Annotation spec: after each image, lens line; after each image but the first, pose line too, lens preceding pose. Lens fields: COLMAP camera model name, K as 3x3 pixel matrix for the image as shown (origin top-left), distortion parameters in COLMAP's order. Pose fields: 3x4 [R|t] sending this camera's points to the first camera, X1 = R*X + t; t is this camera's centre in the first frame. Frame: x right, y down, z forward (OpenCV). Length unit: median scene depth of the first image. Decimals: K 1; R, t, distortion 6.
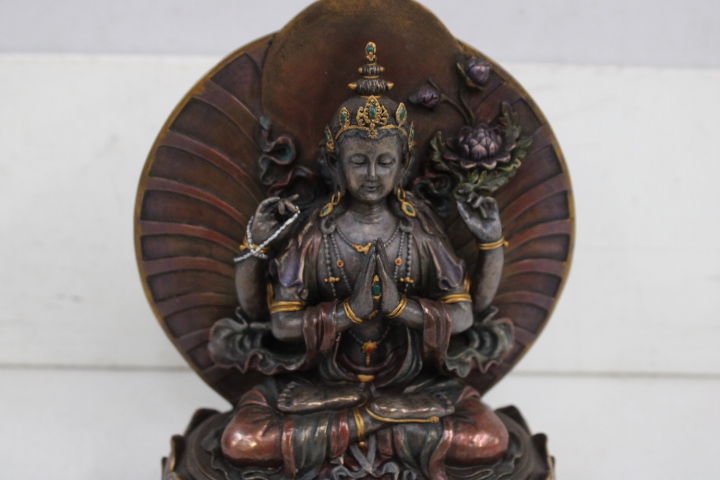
lens RADIAL K [[949.6, 0, 356.9], [0, 949.6, 243.0], [0, 0, 1]] dist [-0.051184, 0.000000]
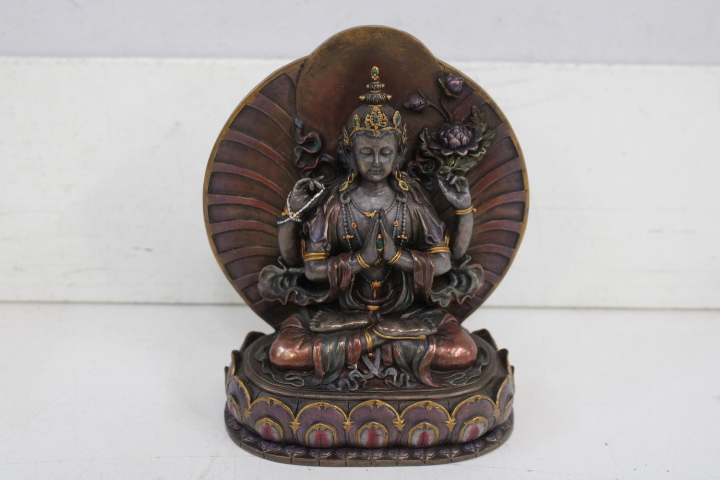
lens RADIAL K [[949.6, 0, 358.0], [0, 949.6, 239.0], [0, 0, 1]] dist [-0.051184, 0.000000]
pose [[0.999782, -0.004419, -0.020389, 0.015594], [0.005532, 0.998480, 0.054842, -0.032772], [0.020116, -0.054943, 0.998287, -0.366202]]
